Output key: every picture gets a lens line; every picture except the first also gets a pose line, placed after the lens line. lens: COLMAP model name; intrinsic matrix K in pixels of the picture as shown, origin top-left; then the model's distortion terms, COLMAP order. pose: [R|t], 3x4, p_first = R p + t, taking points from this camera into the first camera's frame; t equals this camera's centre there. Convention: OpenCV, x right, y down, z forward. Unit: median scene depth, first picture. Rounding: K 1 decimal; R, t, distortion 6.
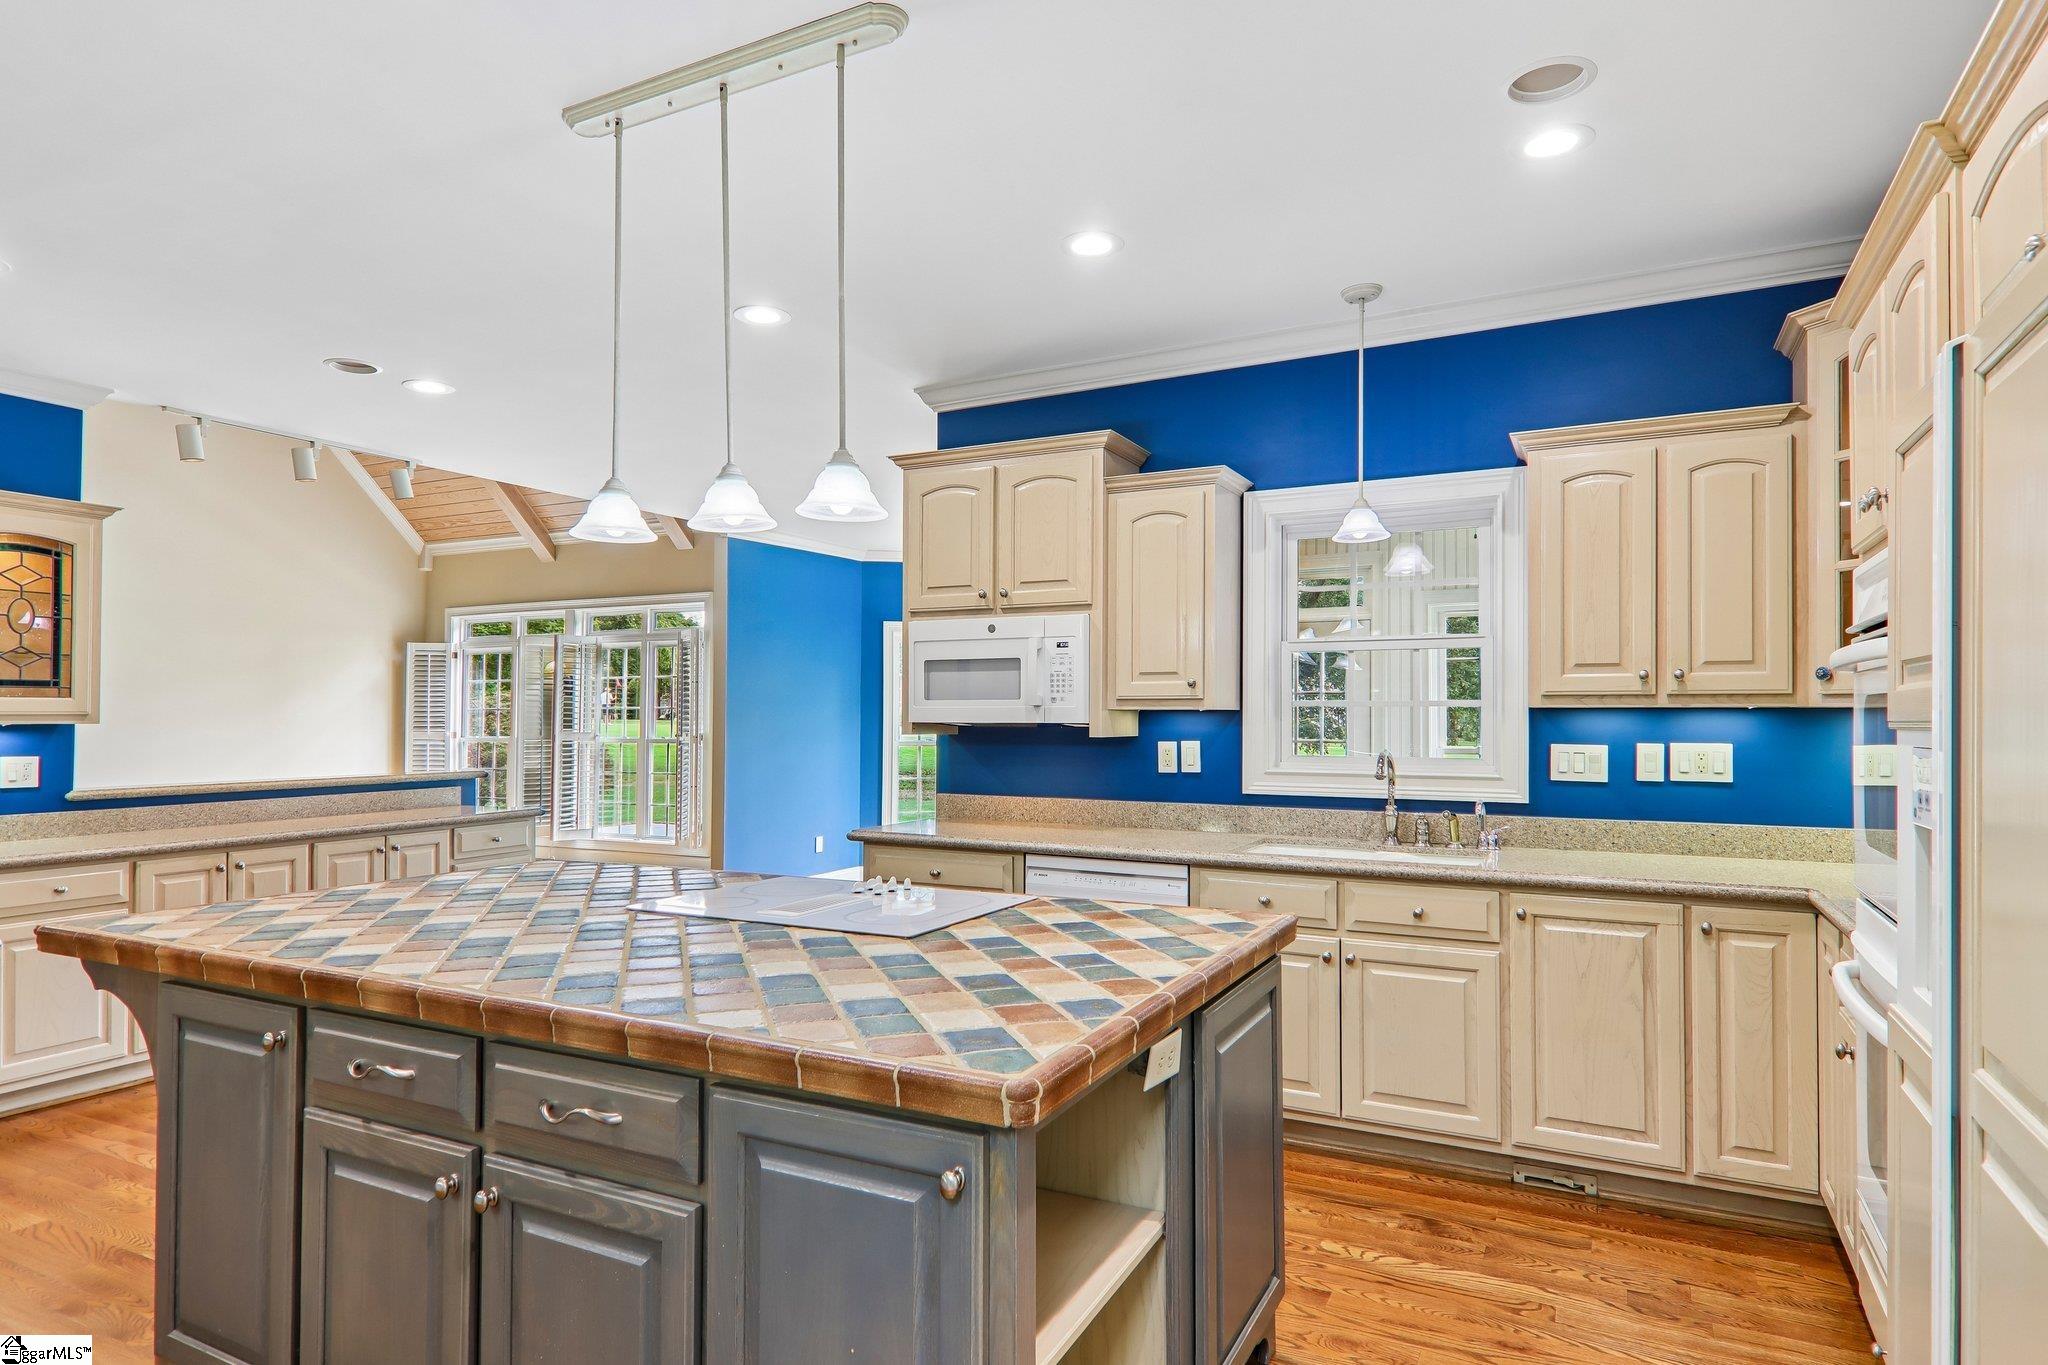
lens RADIAL K [[1145.4, 0, 1025.6], [0, 1145.4, 700.2], [0, 0, 1]] dist [0.032196, -0.023027]
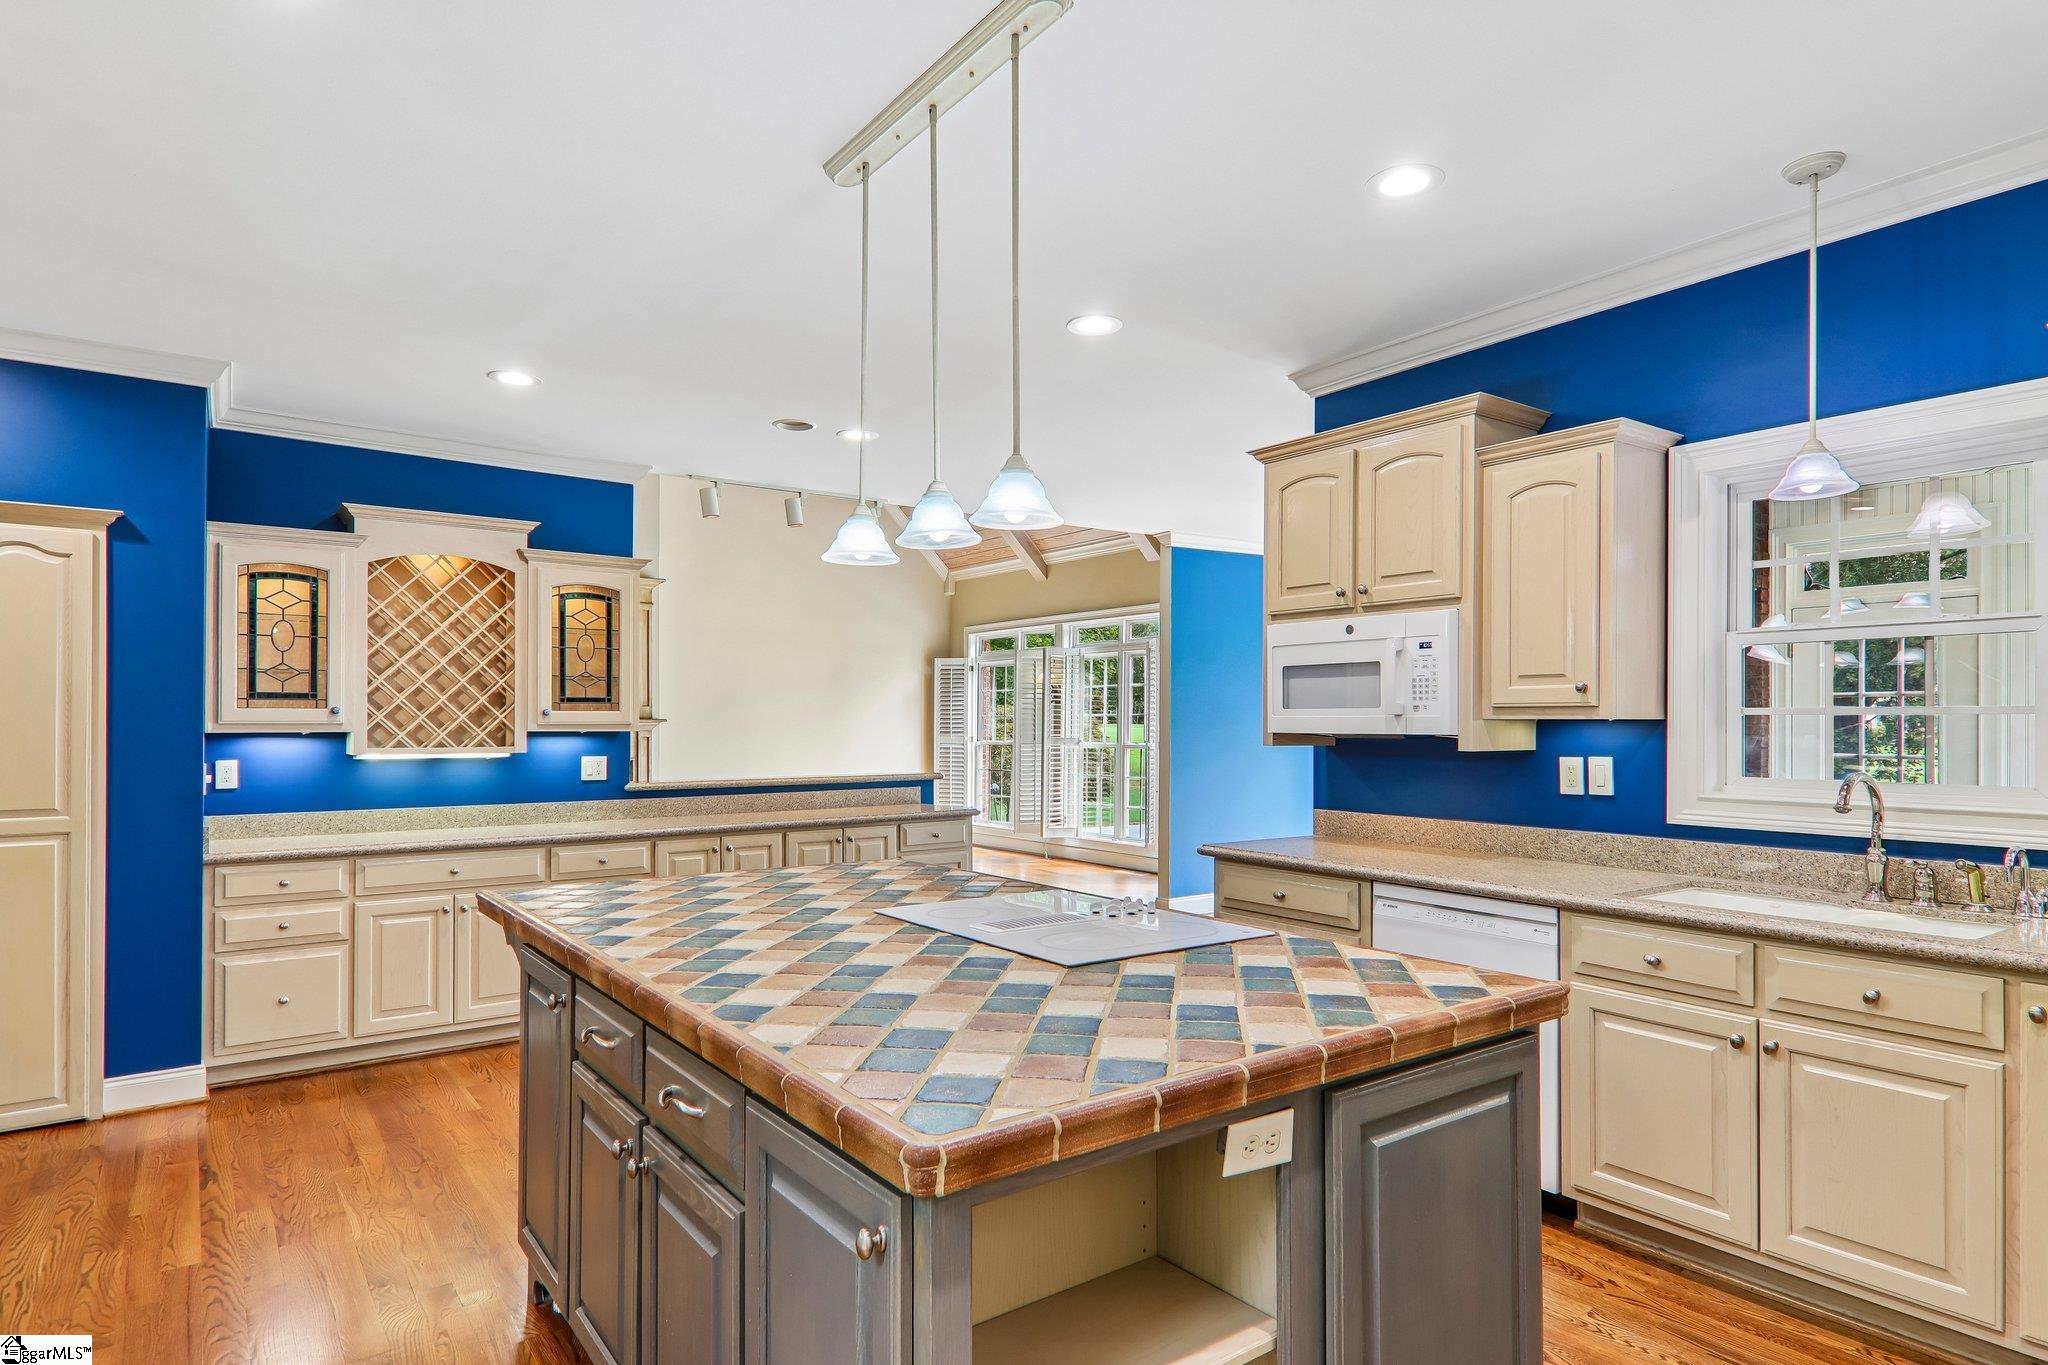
lens RADIAL K [[1142.3, 0, 1022.7], [0, 1142.3, 714.2], [0, 0, 1]] dist [0.029282, -0.019878]
pose [[0.890945, -0.003512, -0.454098, 0.153131], [0.007231, 0.999953, 0.006453, -0.003473], [0.454054, -0.009033, 0.890928, 0.077205]]
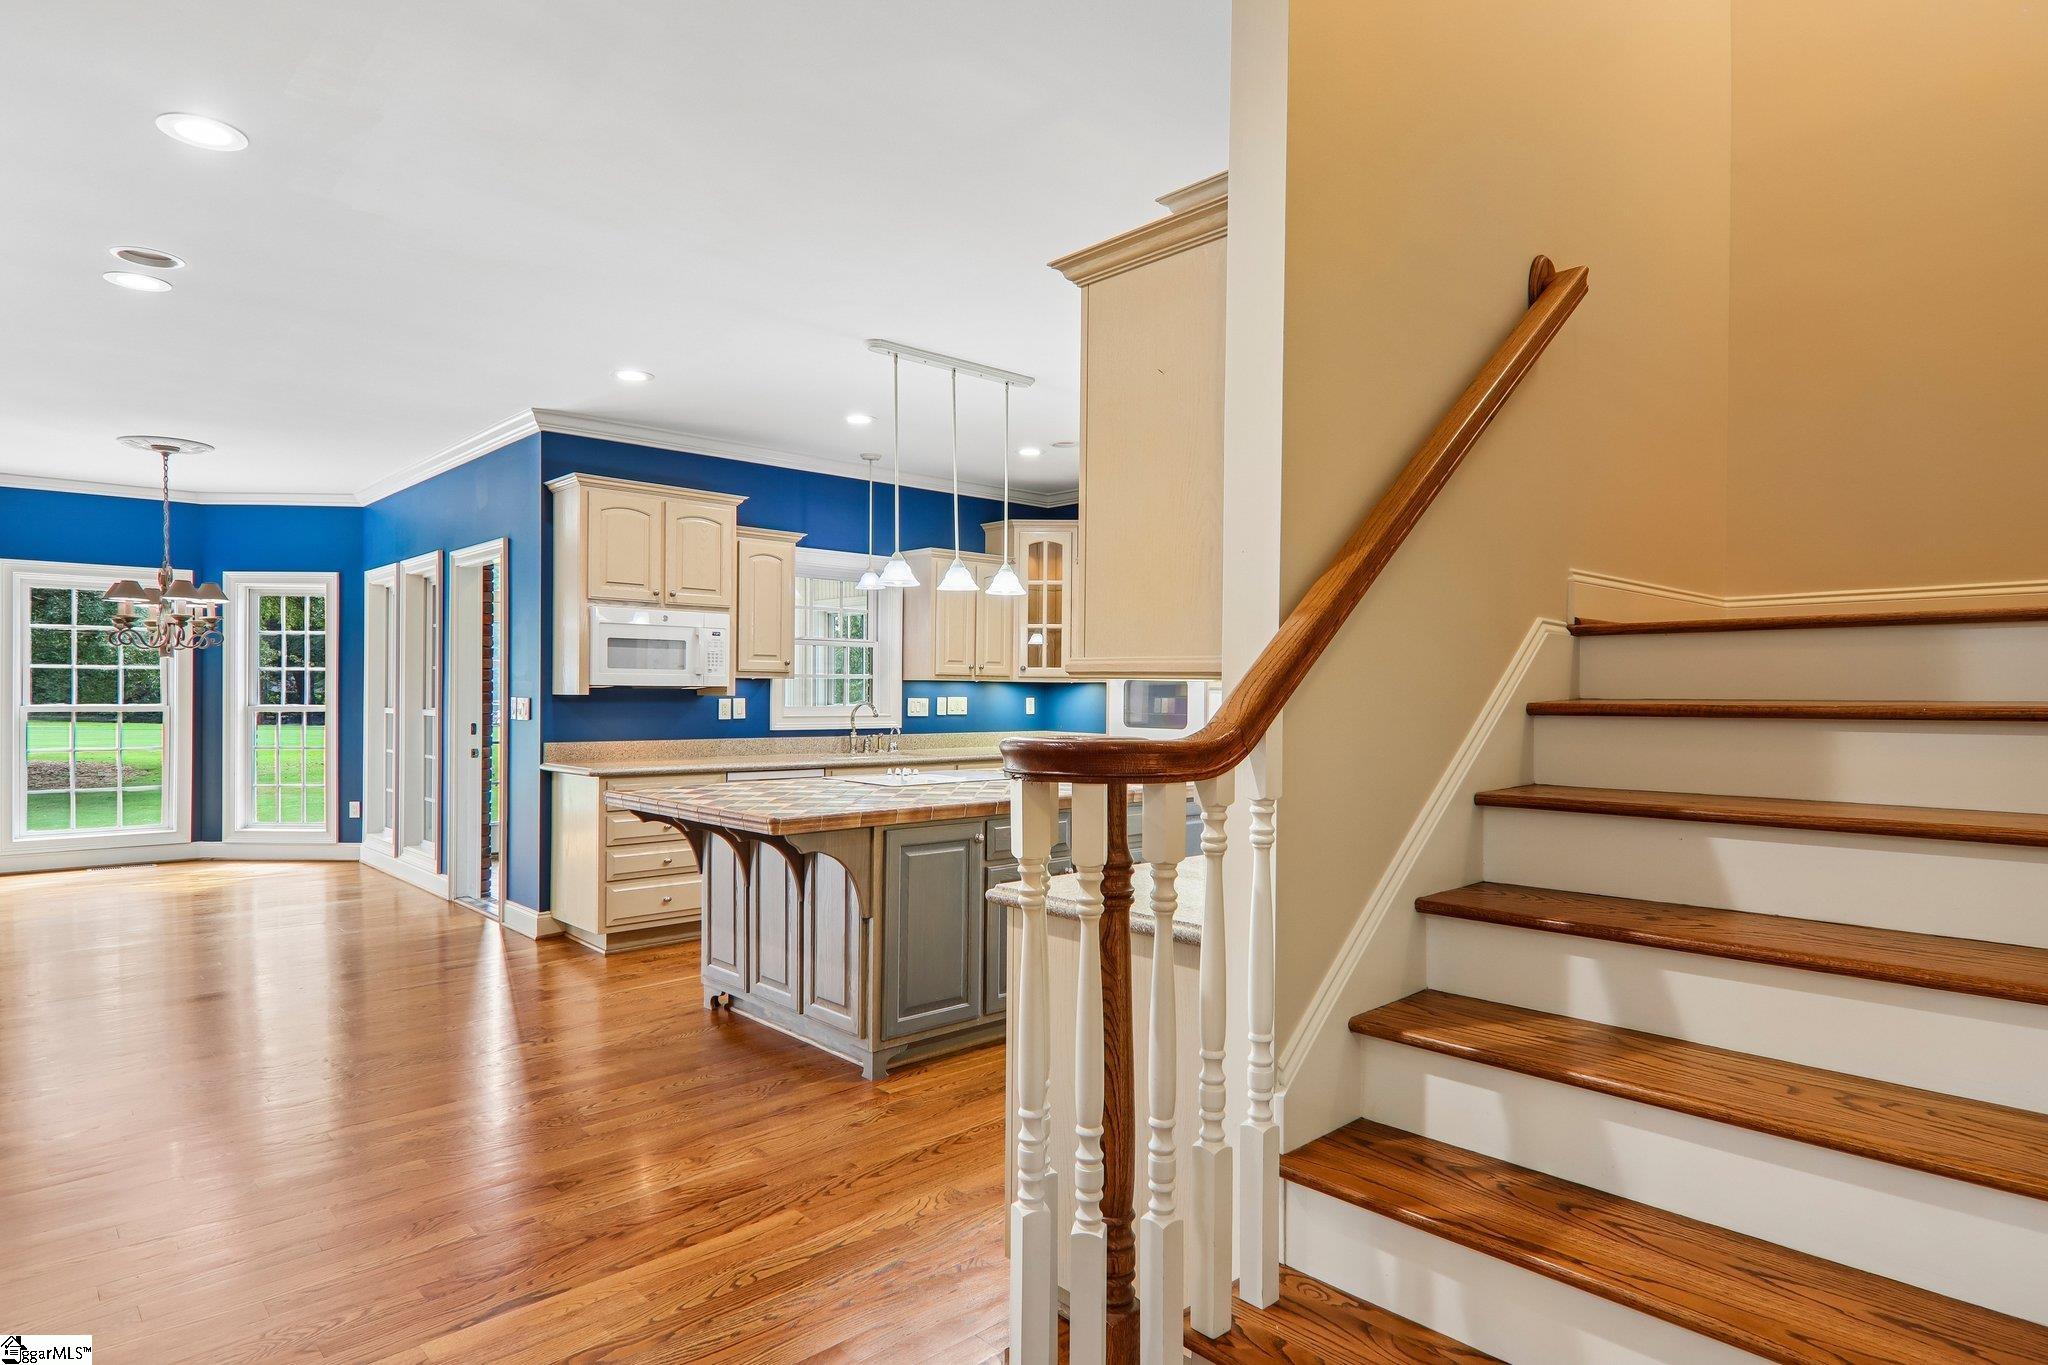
lens RADIAL K [[1145.4, 0, 1025.6], [0, 1145.4, 700.2], [0, 0, 1]] dist [0.032196, -0.023027]
pose [[0.347938, -0.002755, 0.937514, -1.210513], [-0.019194, 0.999765, 0.010061, 0.015308], [-0.937321, -0.021495, 0.347803, 0.098111]]
